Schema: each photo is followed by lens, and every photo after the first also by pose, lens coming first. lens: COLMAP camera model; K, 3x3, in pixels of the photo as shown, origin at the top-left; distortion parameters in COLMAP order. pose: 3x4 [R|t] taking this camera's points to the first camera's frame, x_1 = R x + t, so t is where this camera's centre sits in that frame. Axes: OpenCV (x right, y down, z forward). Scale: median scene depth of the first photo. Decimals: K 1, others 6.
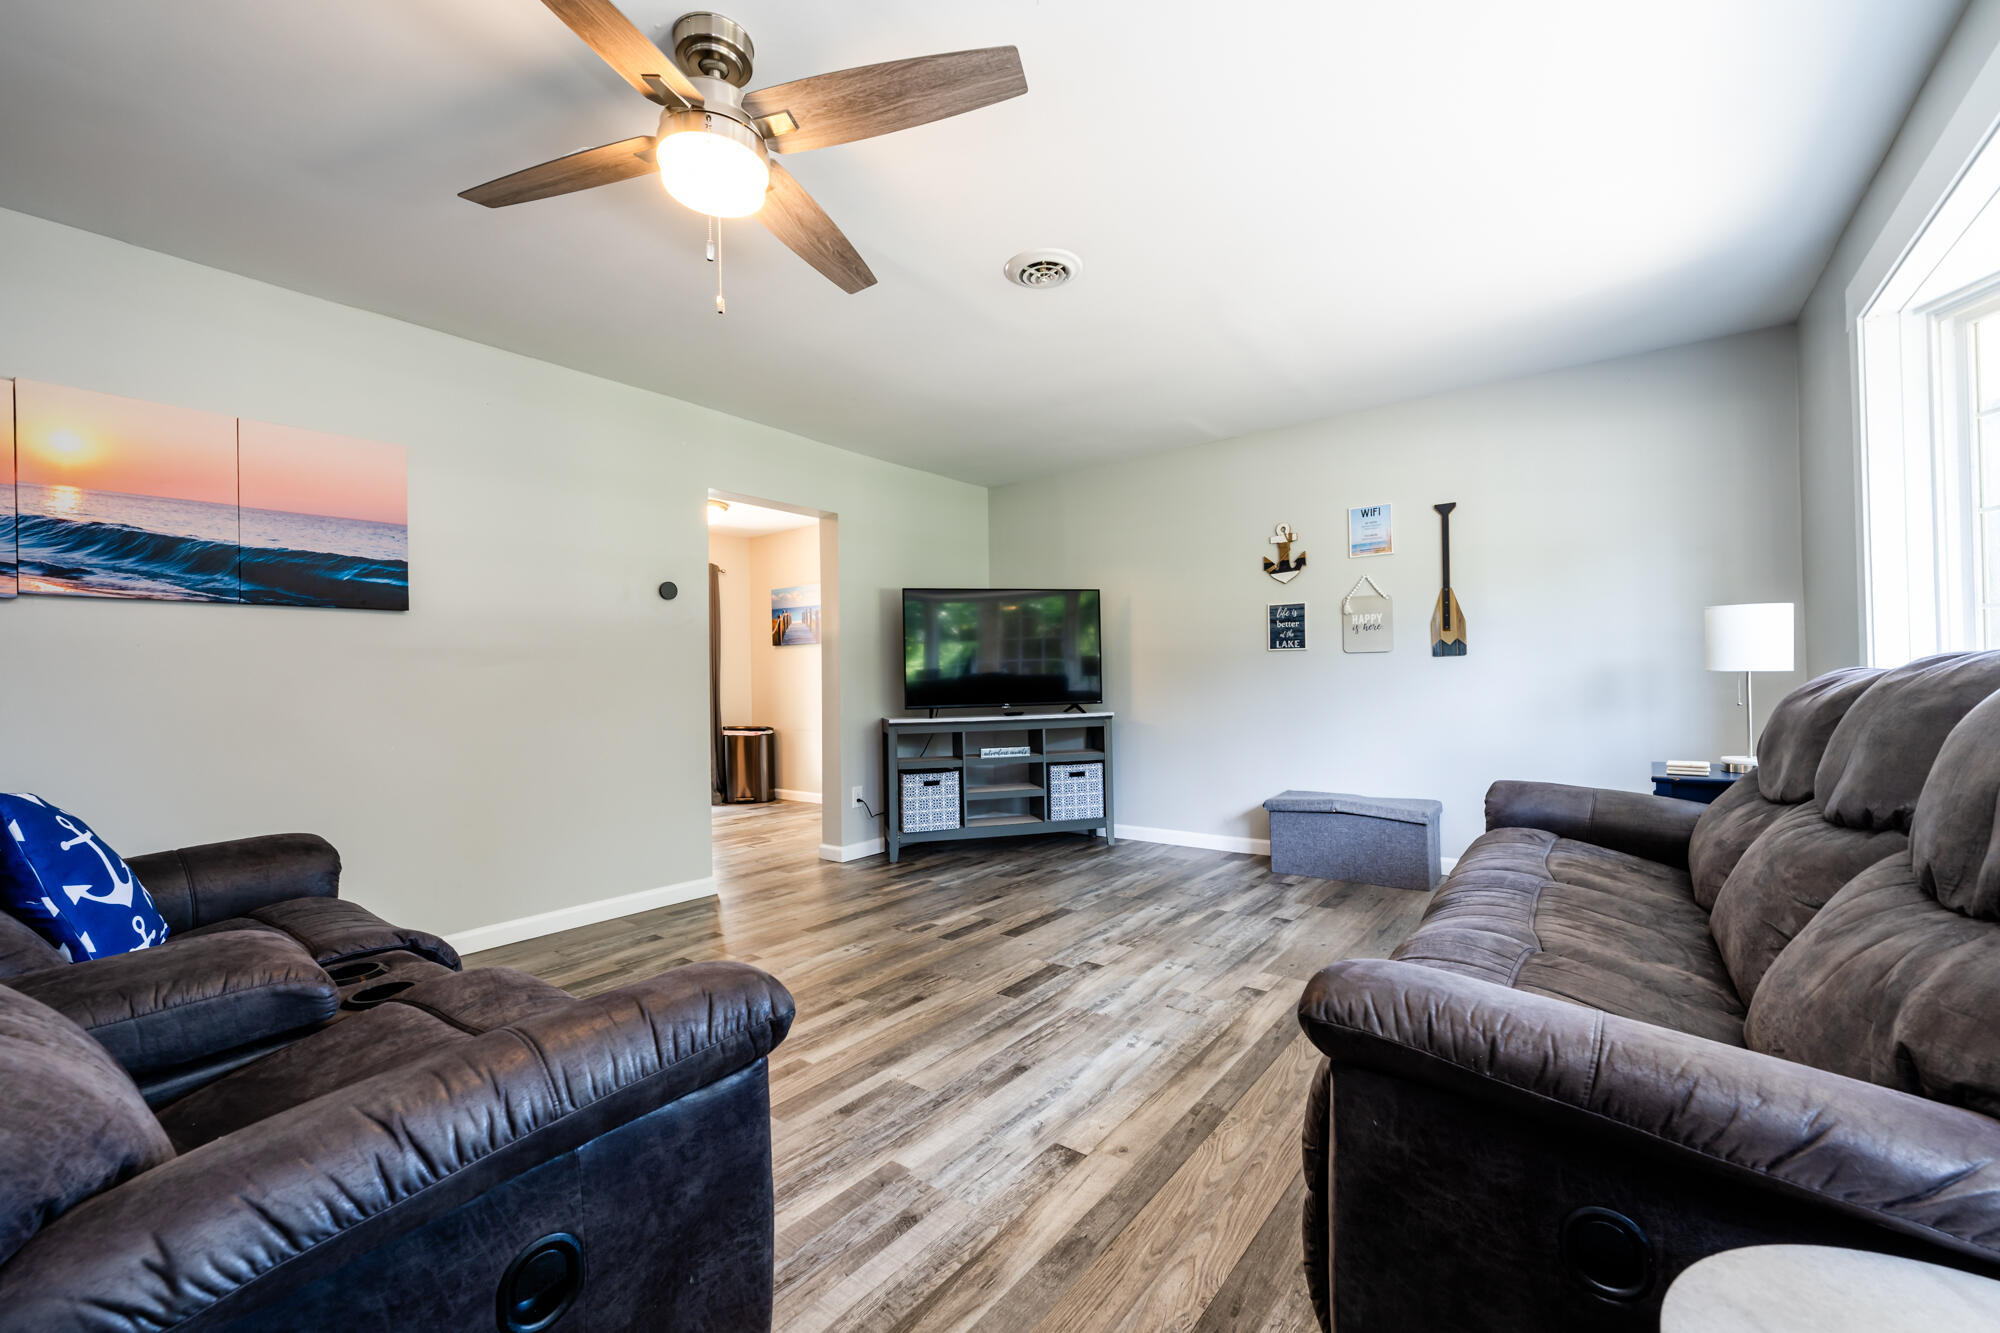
lens RADIAL K [[804.0, 0, 1002.3], [0, 804.0, 673.7], [0, 0, 1]] dist [-0.000061, -0.000055]
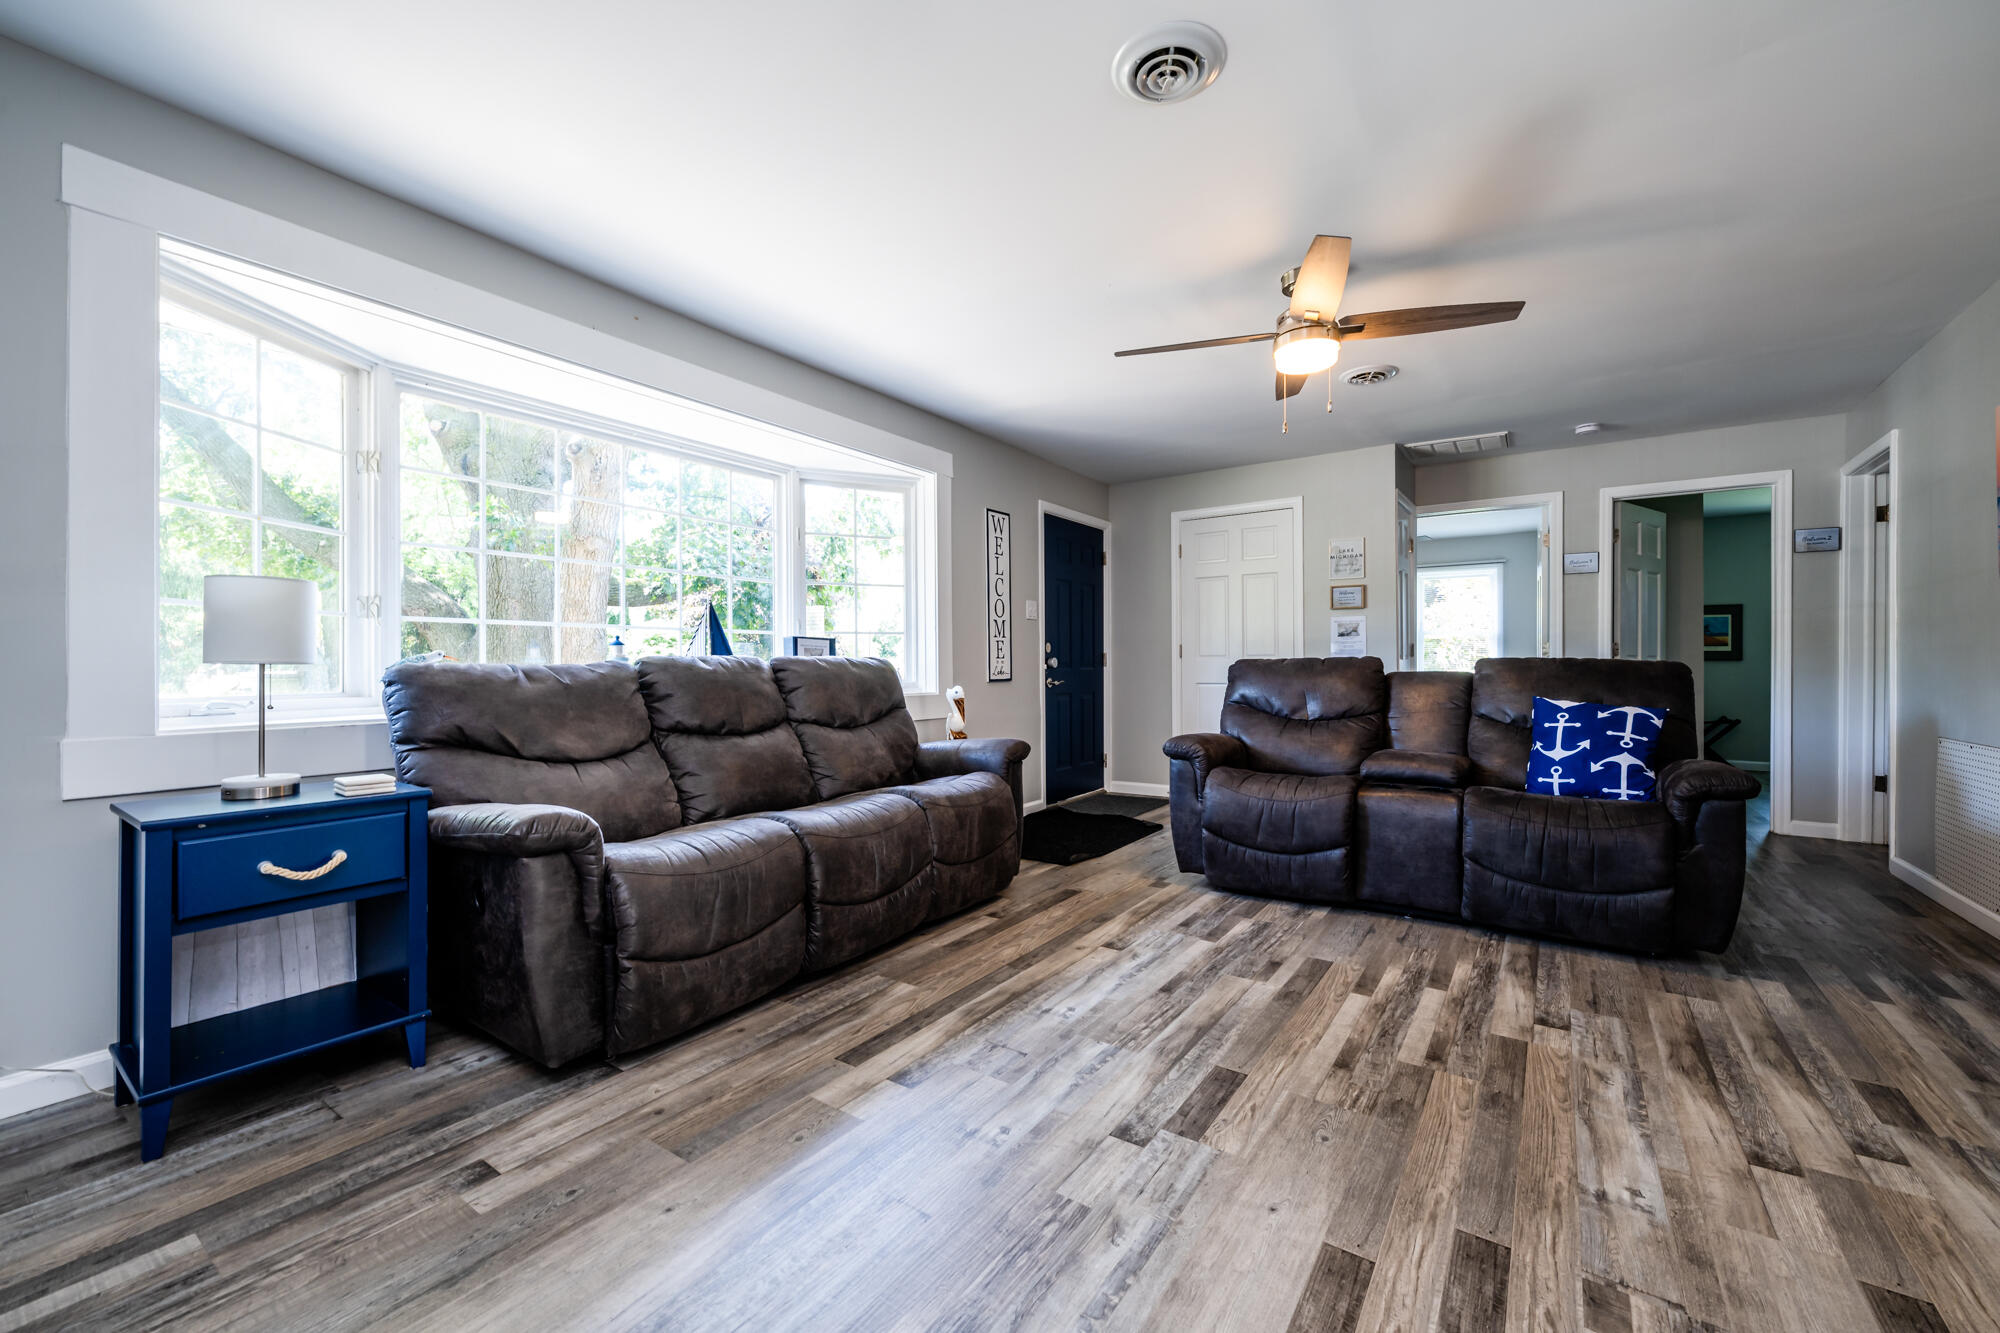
lens RADIAL K [[804.0, 0, 997.7], [0, 804.0, 666.3], [0, 0, 1]] dist [-0.000061, -0.000055]
pose [[-0.998603, 0.022459, -0.047831, 0.285108], [0.022832, 0.999713, -0.007274, 0.021720], [0.047654, -0.008356, -0.998829, 1.970987]]
